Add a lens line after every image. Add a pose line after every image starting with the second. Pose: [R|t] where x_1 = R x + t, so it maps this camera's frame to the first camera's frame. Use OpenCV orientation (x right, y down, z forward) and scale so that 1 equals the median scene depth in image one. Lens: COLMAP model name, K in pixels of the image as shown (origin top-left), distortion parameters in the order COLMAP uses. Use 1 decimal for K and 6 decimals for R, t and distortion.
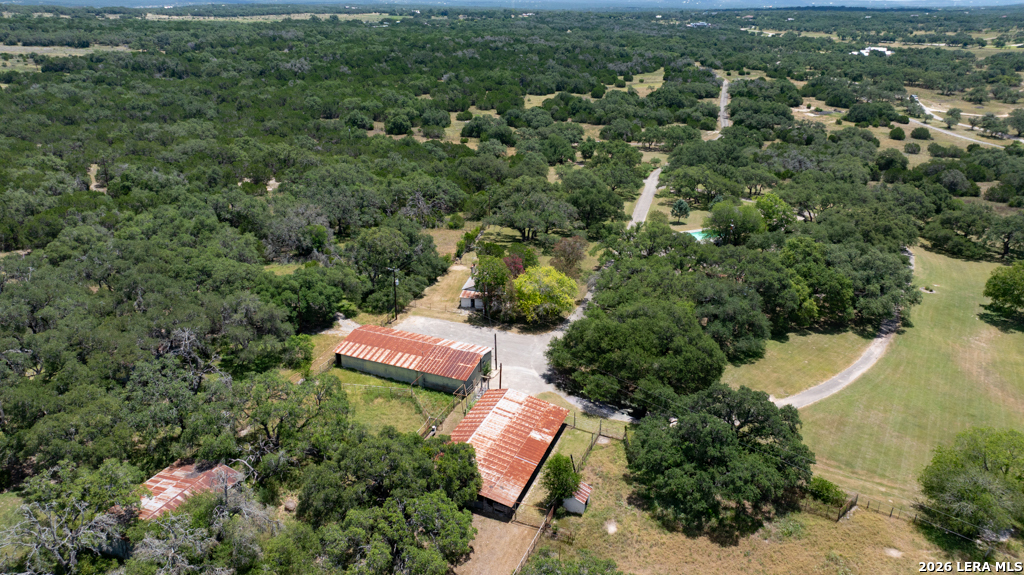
lens RADIAL K [[714.9, 0, 510.2], [0, 714.9, 282.9], [0, 0, 1]] dist [-0.038089, 0.044408]
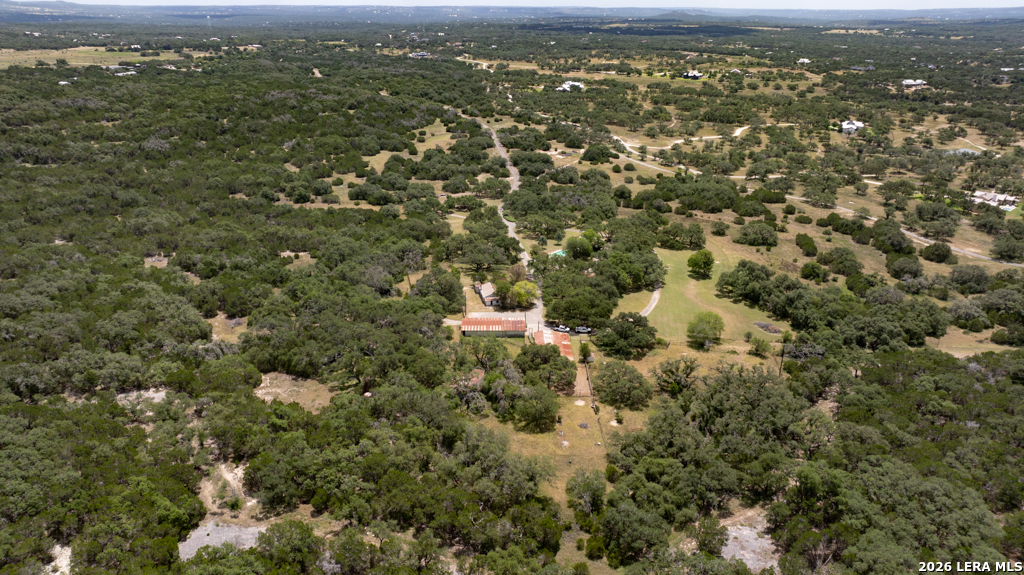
lens RADIAL K [[714.9, 0, 507.7], [0, 714.9, 291.2], [0, 0, 1]] dist [-0.038089, 0.044408]
pose [[0.918974, -0.146148, 0.366233, -0.297641], [0.144080, 0.989011, 0.033136, -0.026313], [-0.367052, 0.022316, 0.929933, -0.381967]]
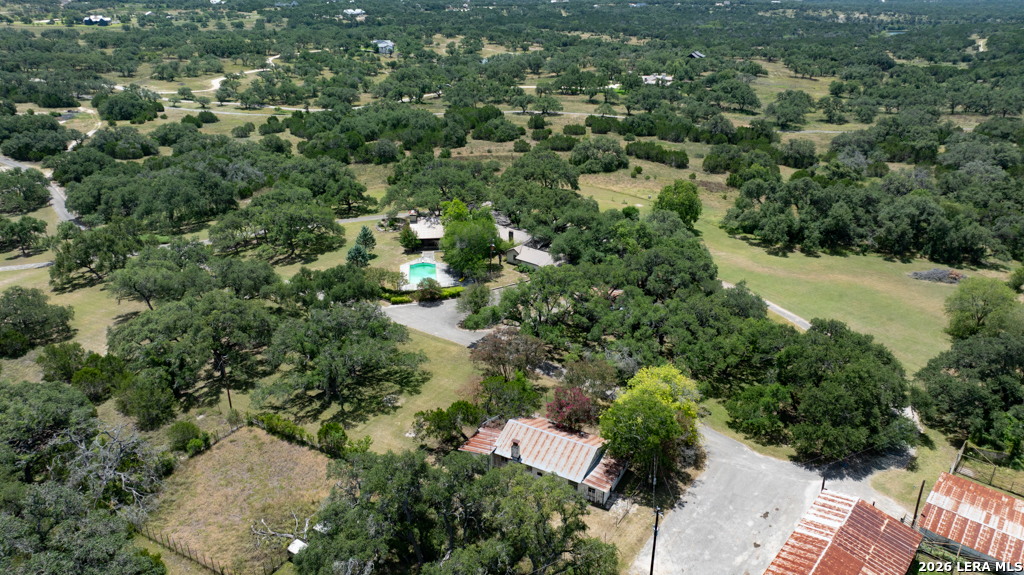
lens RADIAL K [[714.9, 0, 511.0], [0, 714.9, 286.7], [0, 0, 1]] dist [-0.038089, 0.044408]
pose [[0.307640, -0.383864, 0.870635, -0.203247], [0.352468, 0.895891, 0.270454, -0.119329], [-0.883812, 0.223669, 0.410912, 0.298259]]
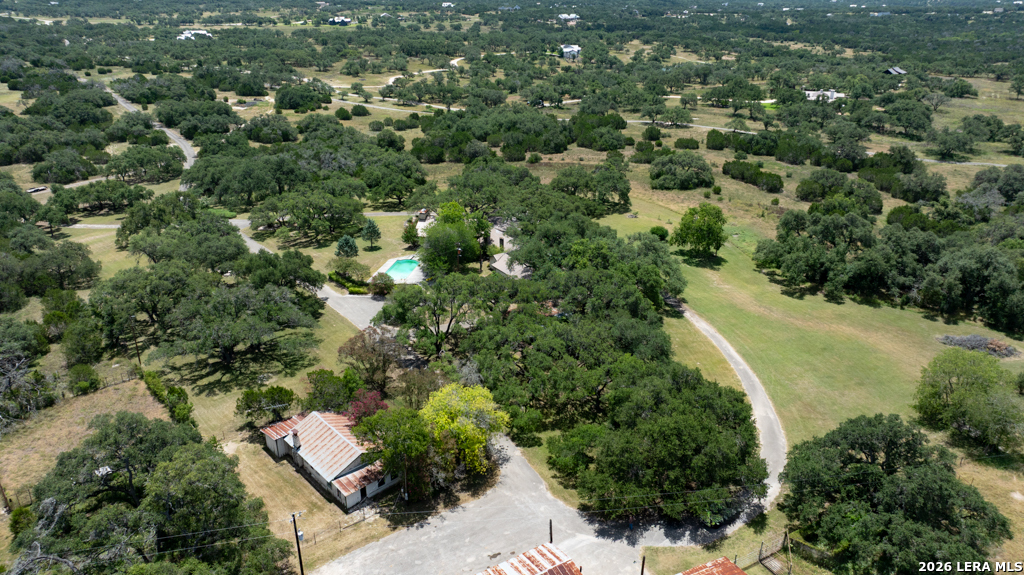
lens RADIAL K [[714.9, 0, 511.4], [0, 714.9, 286.9], [0, 0, 1]] dist [-0.038089, 0.044408]
pose [[0.590528, -0.322472, 0.739789, -0.139854], [0.301933, 0.938404, 0.168032, -0.075502], [-0.748407, 0.124139, 0.651519, 0.185098]]
